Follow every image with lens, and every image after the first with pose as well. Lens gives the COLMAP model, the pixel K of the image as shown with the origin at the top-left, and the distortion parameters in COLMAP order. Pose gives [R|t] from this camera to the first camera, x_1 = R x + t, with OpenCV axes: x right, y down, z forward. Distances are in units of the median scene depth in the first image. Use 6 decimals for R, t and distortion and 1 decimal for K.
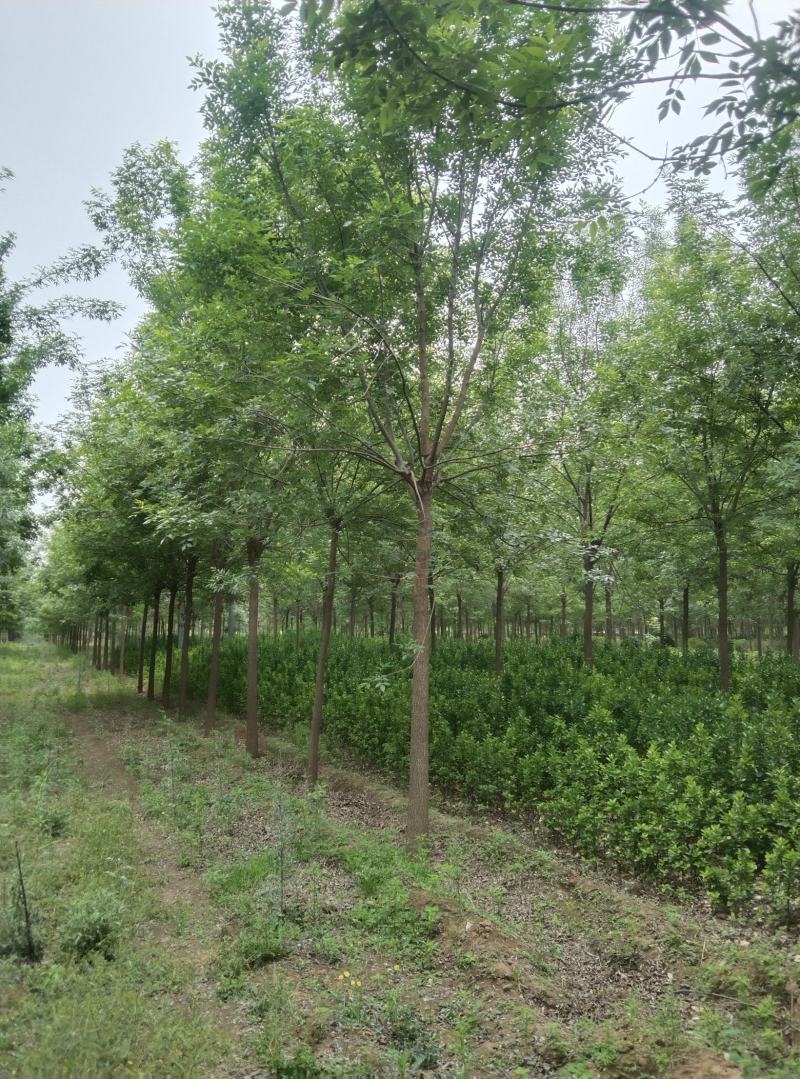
lens RADIAL K [[823.2, 0, 400.0], [0, 823.2, 539.5], [0, 0, 1]] dist [-0.000526, -0.000762]
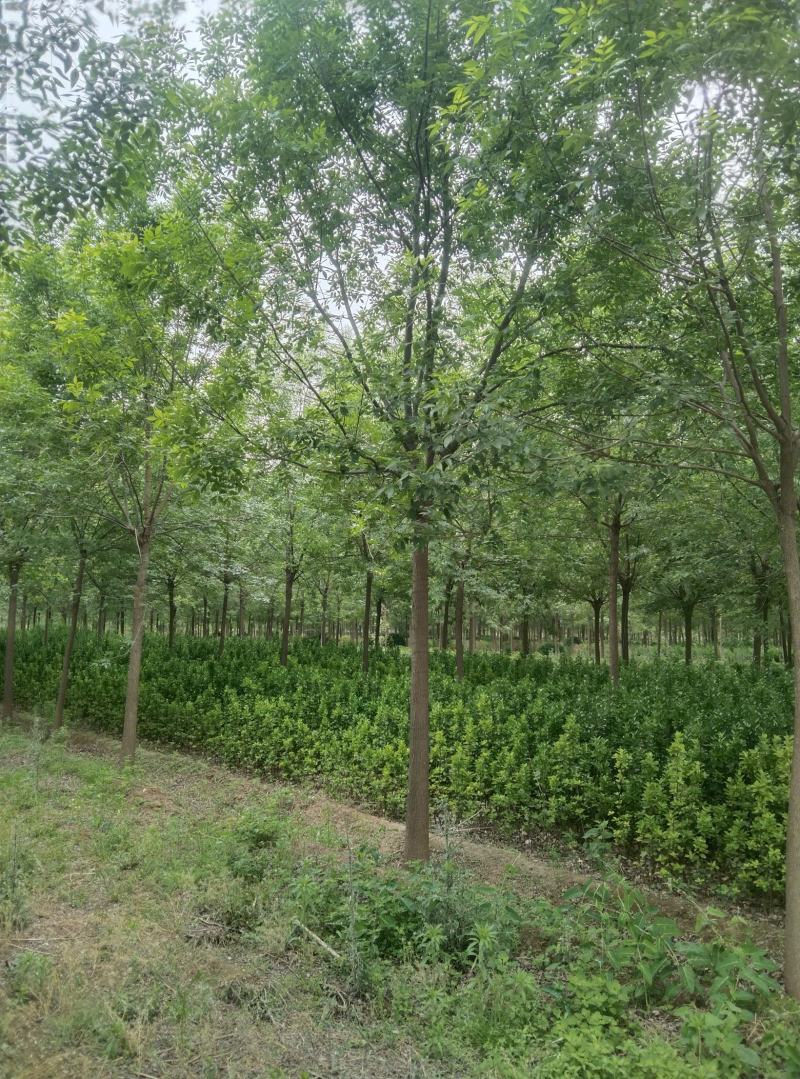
lens RADIAL K [[823.2, 0, 400.0], [0, 823.2, 539.5], [0, 0, 1]] dist [-0.000526, -0.000762]
pose [[0.959981, 0.047631, 0.275984, 0.041896], [-0.047950, 0.998834, -0.005596, -0.049311], [-0.275929, -0.007862, 0.961146, -0.407272]]
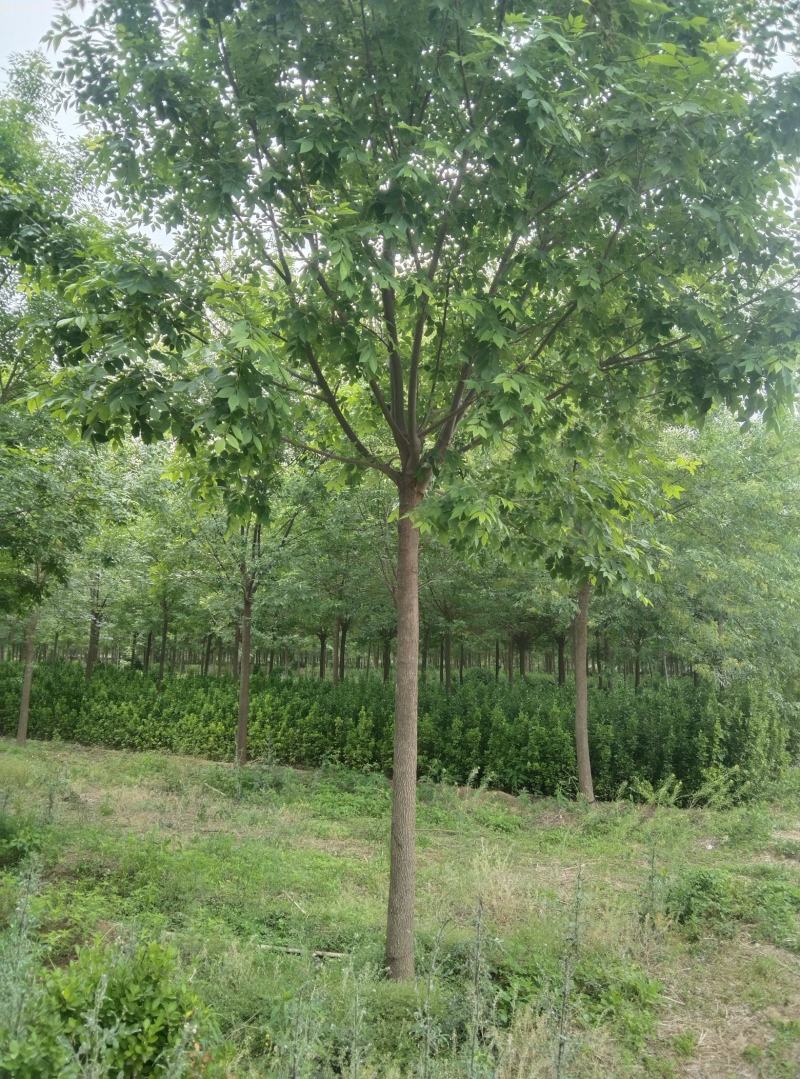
lens RADIAL K [[823.2, 0, 400.0], [0, 823.2, 539.5], [0, 0, 1]] dist [-0.000526, -0.000762]
pose [[0.815793, 0.097858, 0.570005, -0.306841], [-0.081673, 0.995197, -0.053964, -0.121305], [-0.572548, -0.002531, 0.819867, -0.977335]]
